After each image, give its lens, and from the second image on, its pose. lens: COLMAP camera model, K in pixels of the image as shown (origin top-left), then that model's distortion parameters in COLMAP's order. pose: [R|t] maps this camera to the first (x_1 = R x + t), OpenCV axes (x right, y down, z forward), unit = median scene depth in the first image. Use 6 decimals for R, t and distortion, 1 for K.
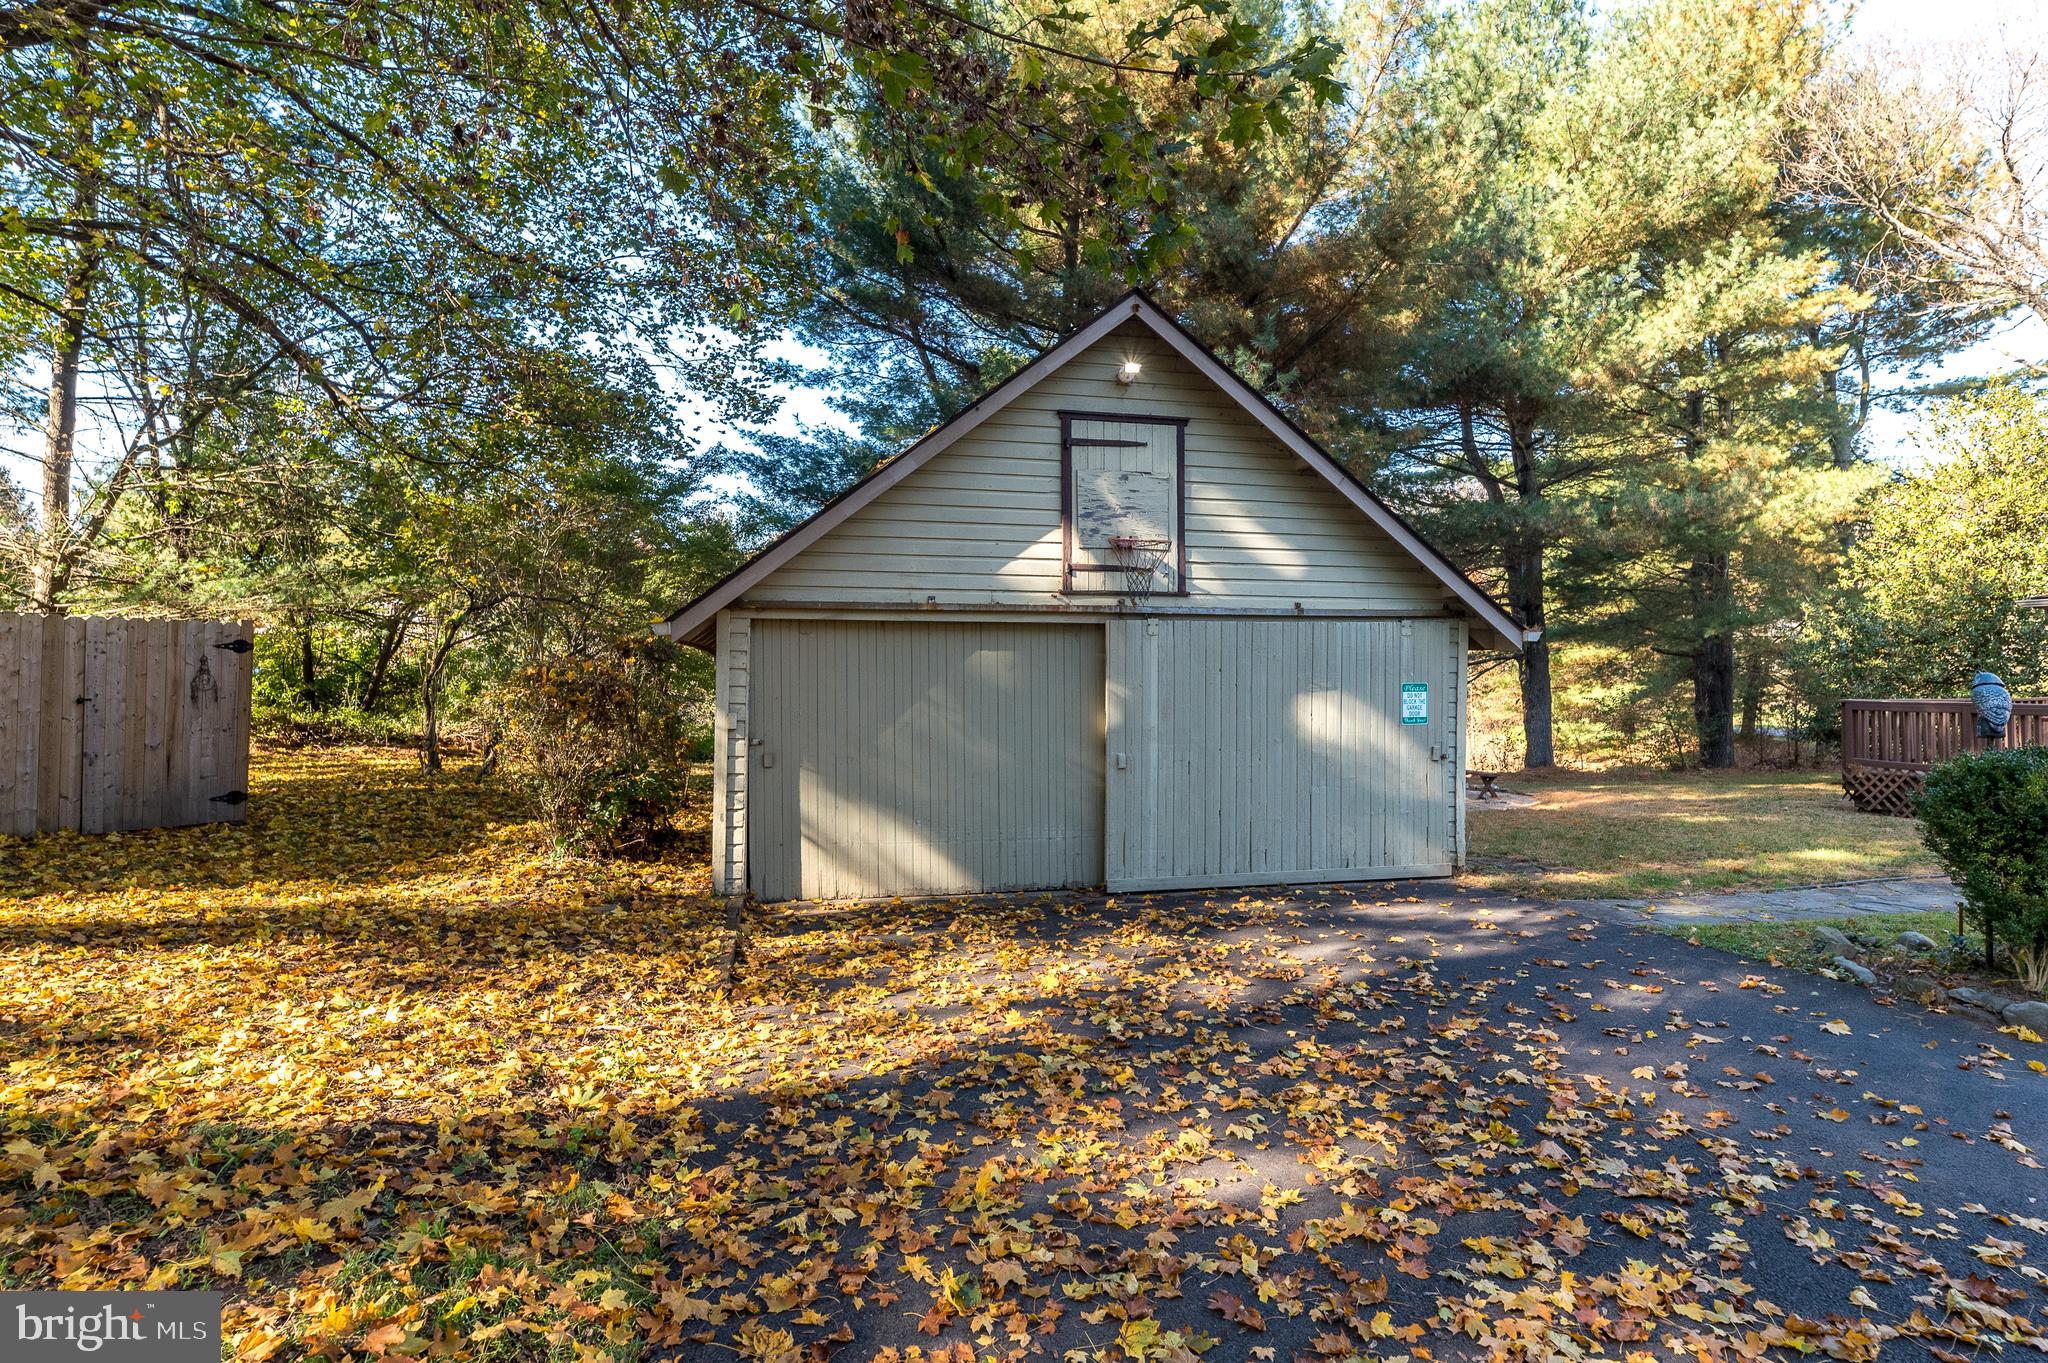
lens RADIAL K [[1070.6, 0, 1017.9], [0, 1070.6, 682.4], [0, 0, 1]] dist [0.008837, -0.001366]
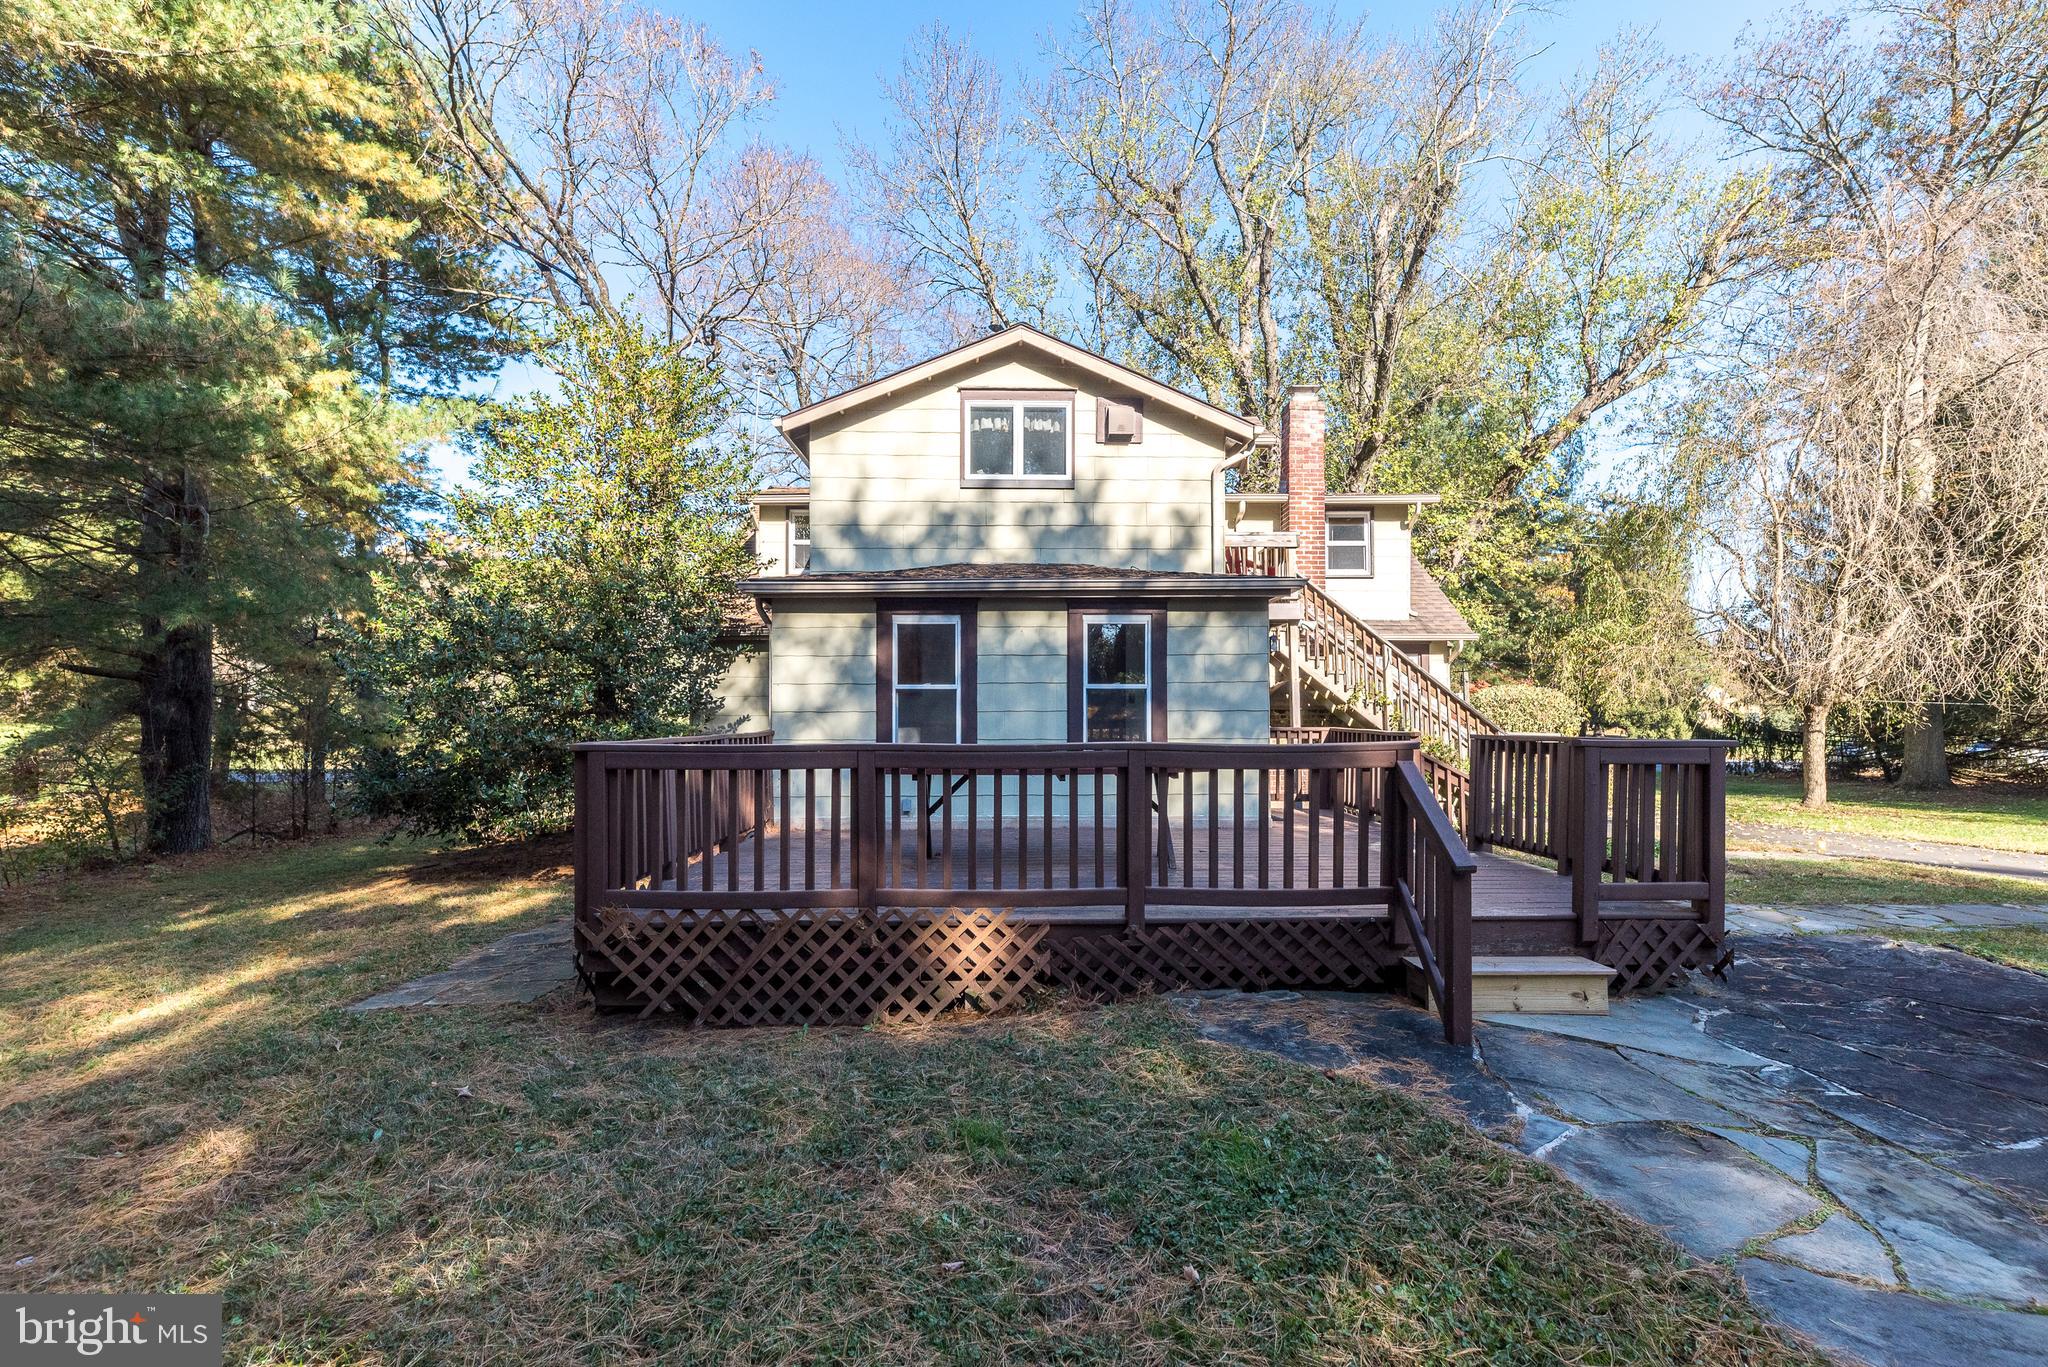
lens RADIAL K [[894.4, 0, 1024.0], [0, 894.4, 683.5], [0, 0, 1]] dist [0.000722, 0.000088]
pose [[0.233897, 0.028939, 0.971831, 0.496315], [0.013031, 0.999374, -0.032896, 0.006696], [-0.972174, 0.020358, 0.233373, 0.782166]]
